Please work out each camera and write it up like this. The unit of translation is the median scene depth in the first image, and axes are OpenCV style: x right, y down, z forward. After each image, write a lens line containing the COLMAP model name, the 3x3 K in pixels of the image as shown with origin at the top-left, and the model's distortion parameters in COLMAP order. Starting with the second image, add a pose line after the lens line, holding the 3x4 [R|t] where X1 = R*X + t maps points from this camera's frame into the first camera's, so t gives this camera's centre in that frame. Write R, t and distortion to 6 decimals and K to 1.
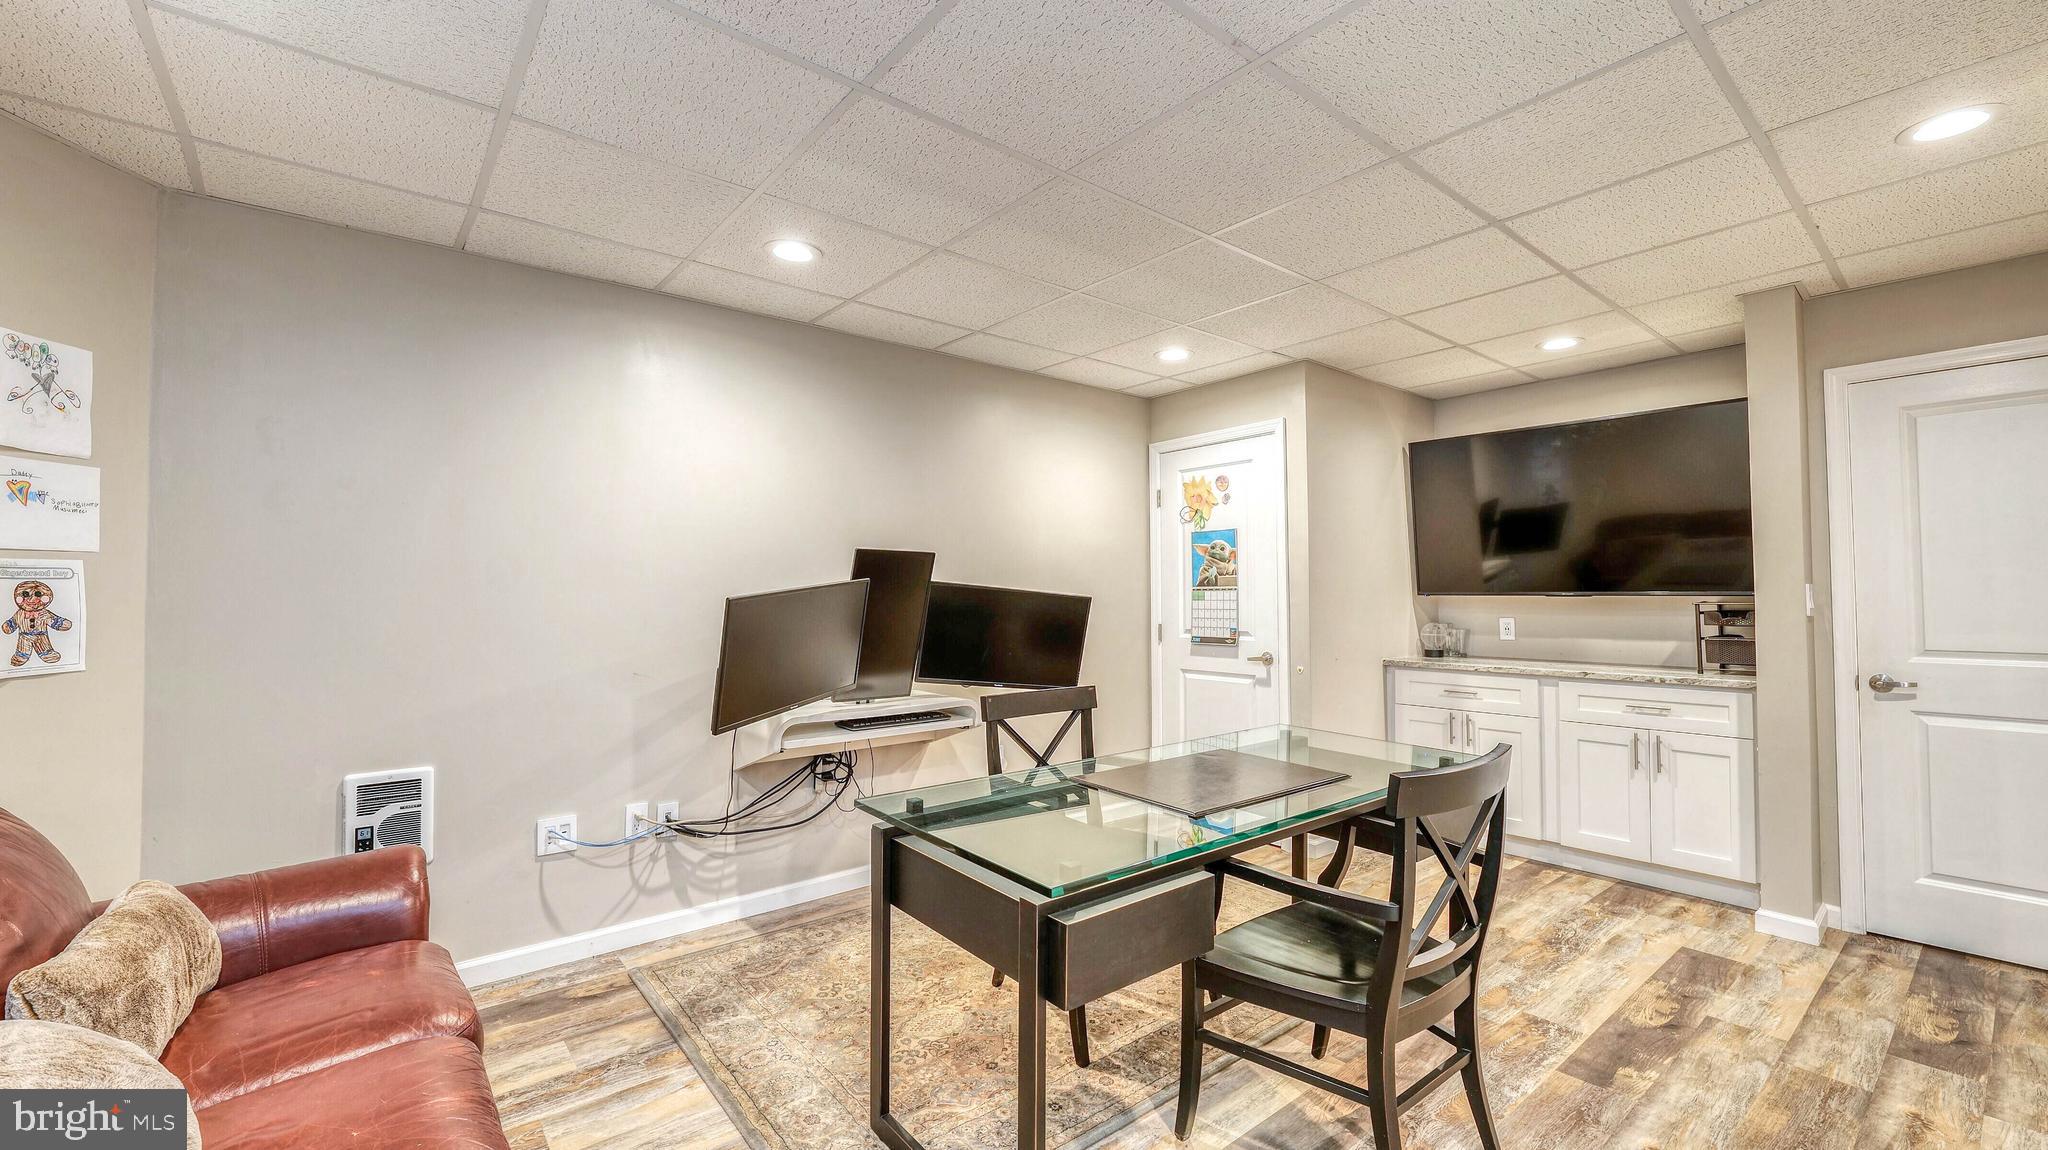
lens RADIAL K [[830.7, 0, 1031.2], [0, 830.7, 567.1], [0, 0, 1]] dist [-0.008838, -0.000672]
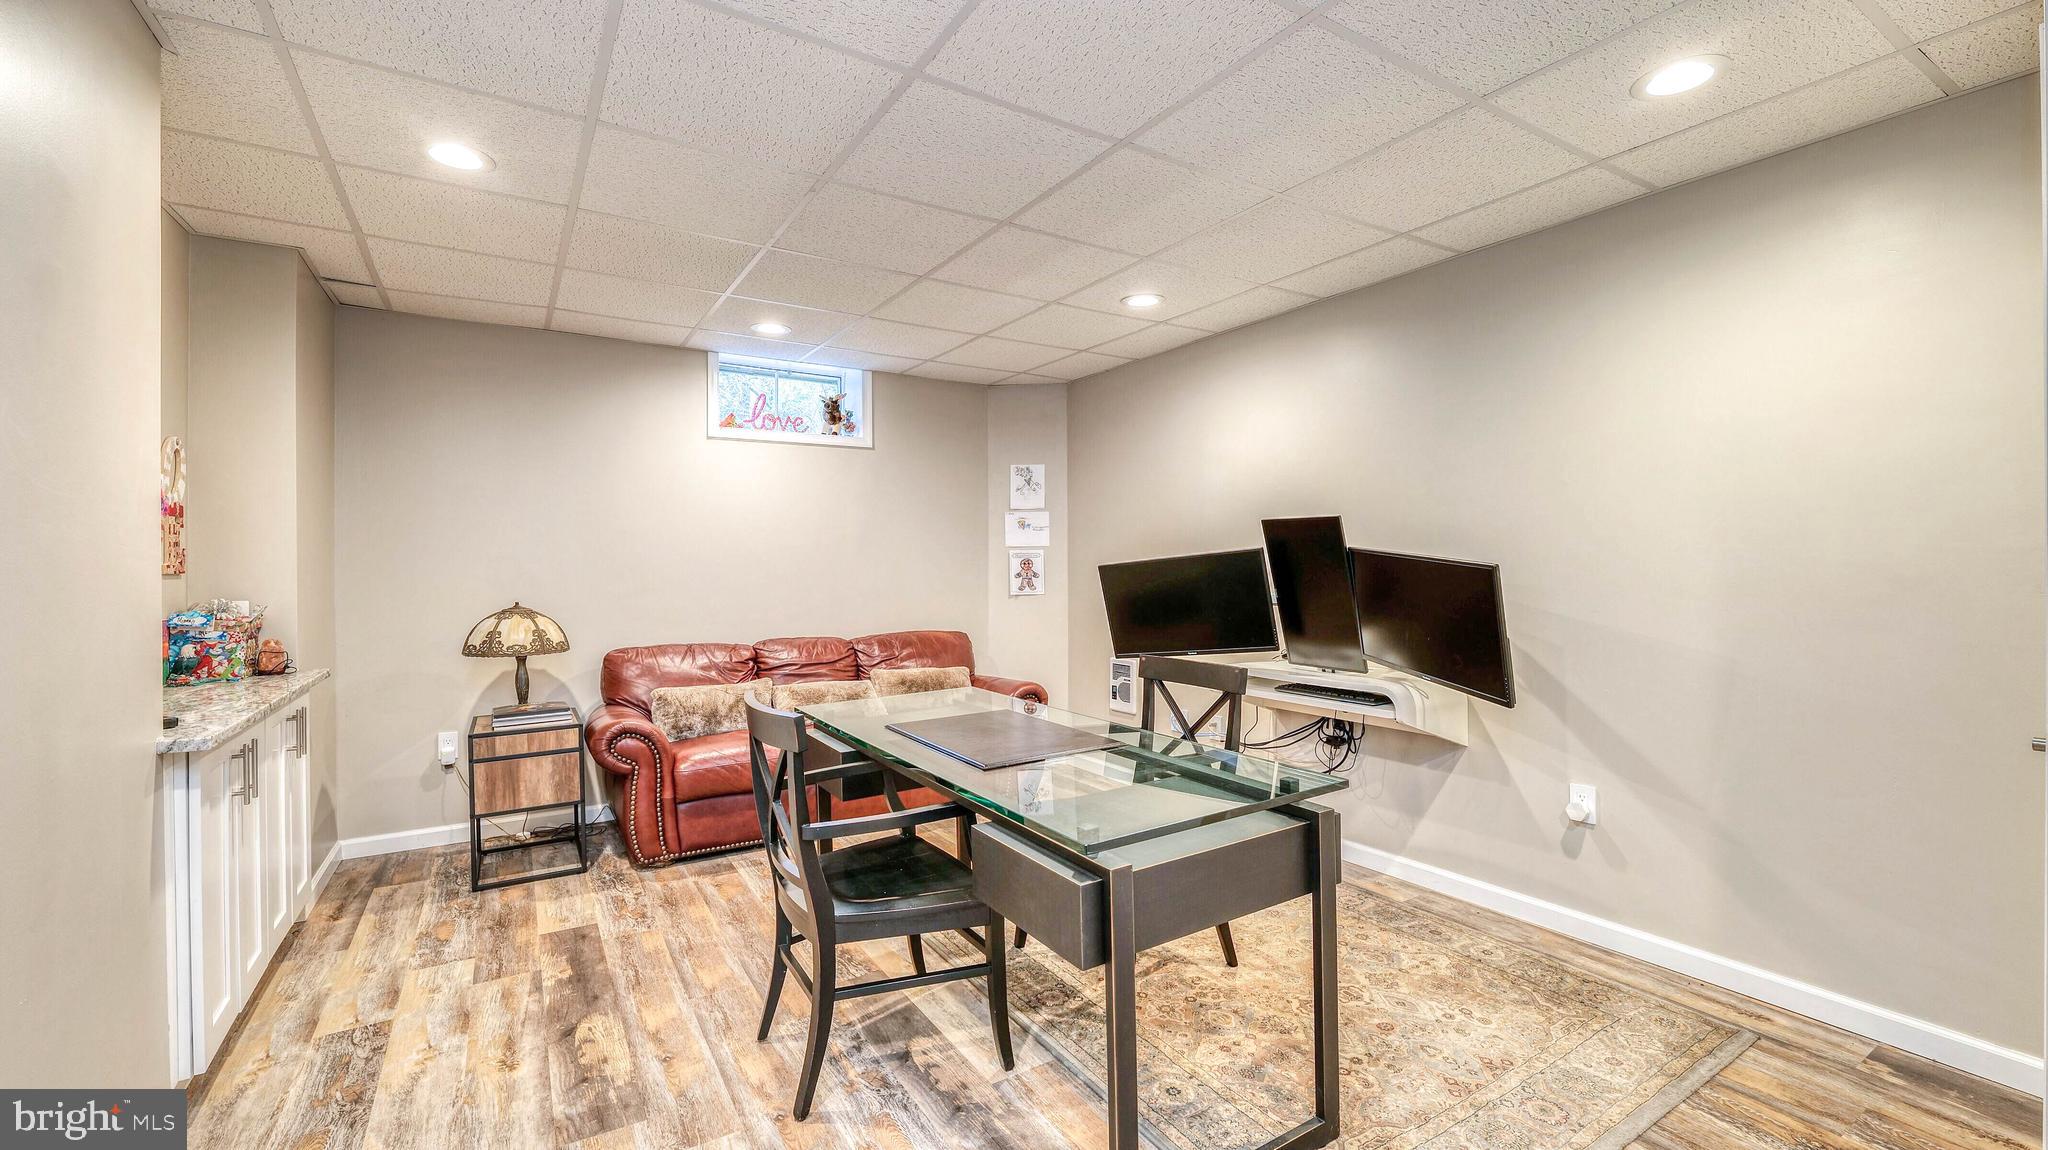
lens RADIAL K [[830.7, 0, 1027.4], [0, 830.7, 574.3], [0, 0, 1]] dist [-0.008838, -0.000672]
pose [[-0.117887, 0.012360, -0.992950, 1.322478], [0.034600, 0.999367, 0.008332, 0.042528], [0.992424, -0.033374, -0.118240, 1.227389]]
